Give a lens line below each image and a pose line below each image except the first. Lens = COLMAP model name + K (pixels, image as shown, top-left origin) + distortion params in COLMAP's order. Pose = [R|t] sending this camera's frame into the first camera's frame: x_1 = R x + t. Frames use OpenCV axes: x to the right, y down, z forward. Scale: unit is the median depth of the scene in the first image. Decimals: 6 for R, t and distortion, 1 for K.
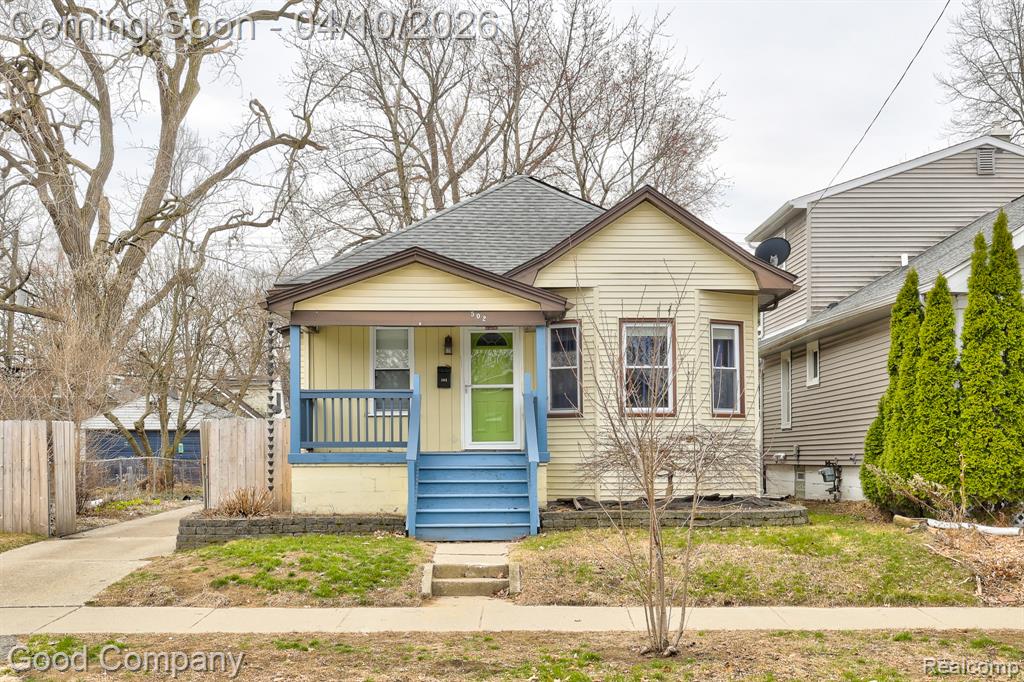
lens RADIAL K [[1271.7, 0, 498.2], [0, 1271.7, 455.8], [0, 0, 1]] dist [0.000405, 0.000000]
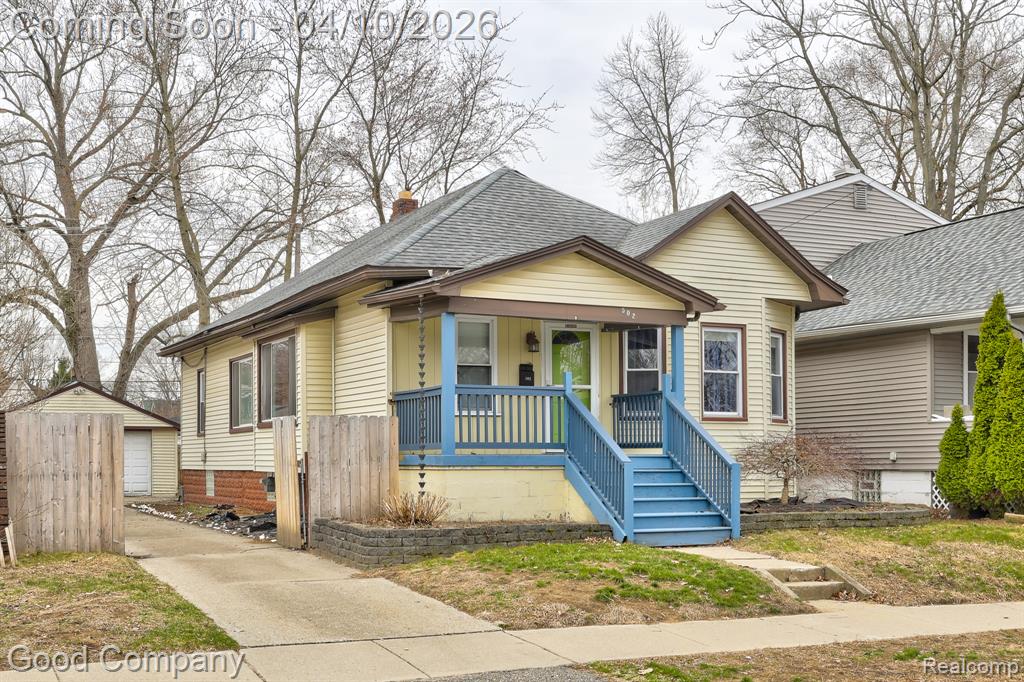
lens RADIAL K [[1271.7, 0, 506.7], [0, 1271.7, 465.1], [0, 0, 1]] dist [0.000405, 0.000000]
pose [[0.908071, 0.001017, 0.418815, -0.452820], [-0.000697, 0.999999, -0.000919, 0.005524], [-0.418815, 0.000543, 0.908071, 0.149644]]
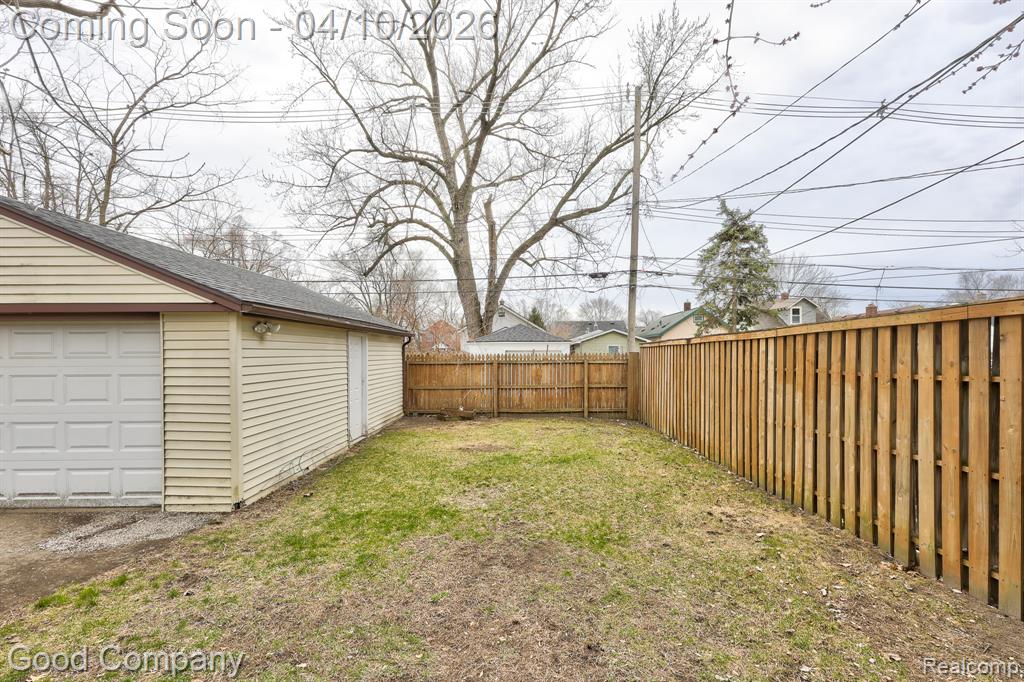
lens RADIAL K [[460.5, 0, 529.5], [0, 460.5, 361.1], [0, 0, 1]] dist [0.002561, -0.000004]
pose [[0.999941, -0.005161, 0.009604, 0.074285], [0.005058, 0.999930, 0.010730, -0.028068], [-0.009659, -0.010681, 0.999896, 1.969272]]
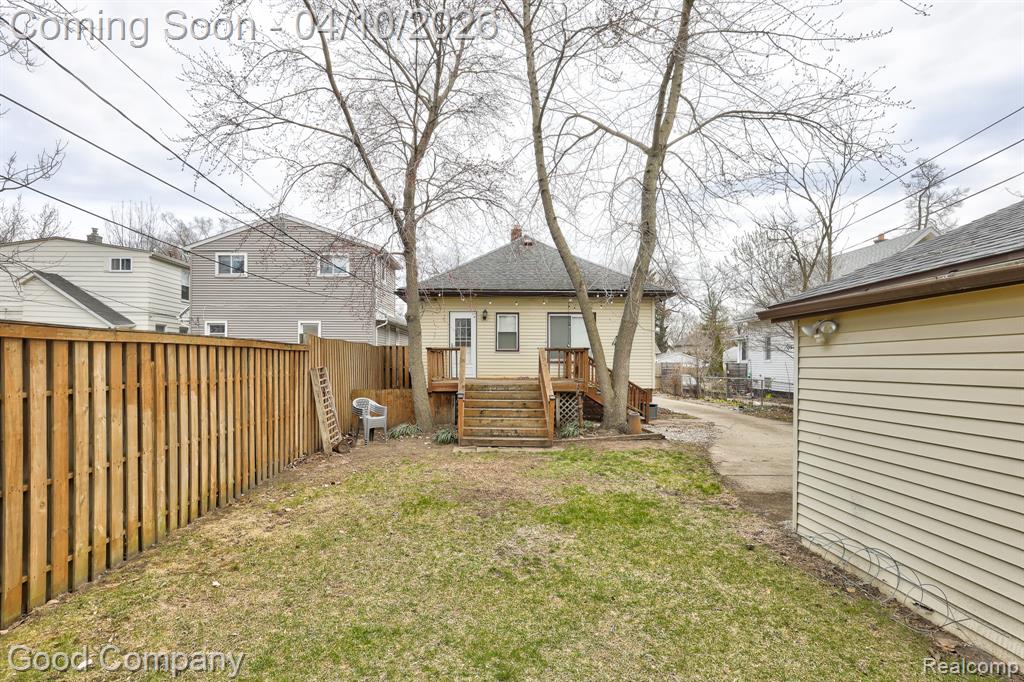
lens RADIAL K [[528.6, 0, 491.5], [0, 528.6, 366.5], [0, 0, 1]] dist [0.016131, -0.000958]
pose [[-0.999955, -0.002705, 0.009114, 0.062709], [-0.002607, 0.999939, 0.010708, -0.031228], [-0.009143, 0.010683, -0.999901, 2.470863]]
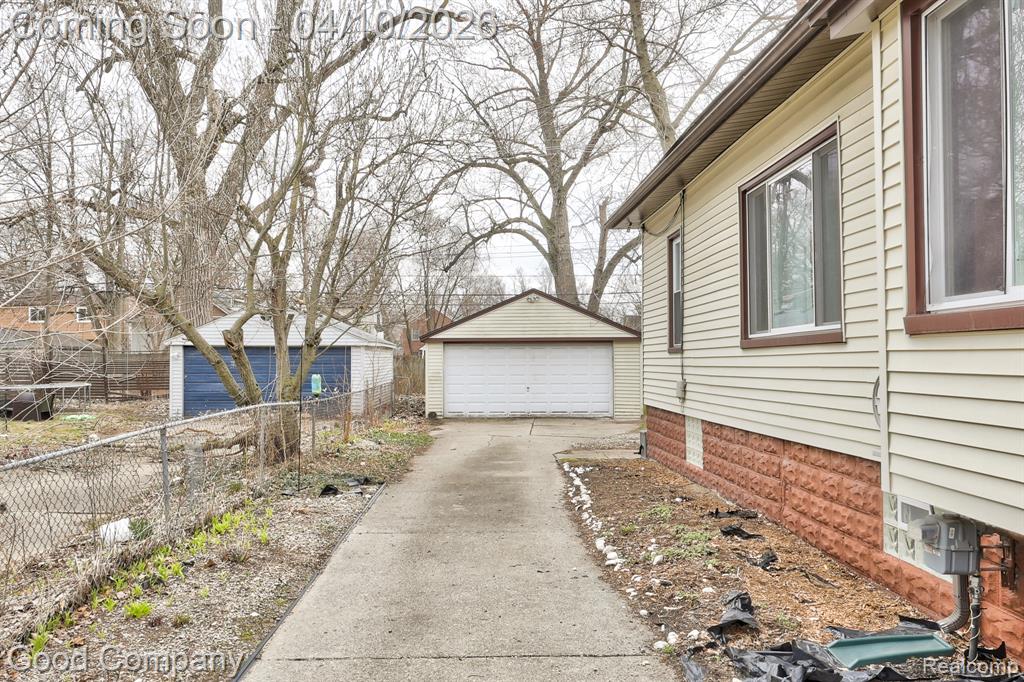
lens RADIAL K [[845.9, 0, 483.4], [0, 845.9, 339.2], [0, 0, 1]] dist [0.001256, -0.000746]
pose [[0.999881, -0.001759, -0.015338, -0.280180], [0.001318, 0.999587, -0.028708, -0.021089], [0.015382, 0.028684, 0.999470, 1.050452]]
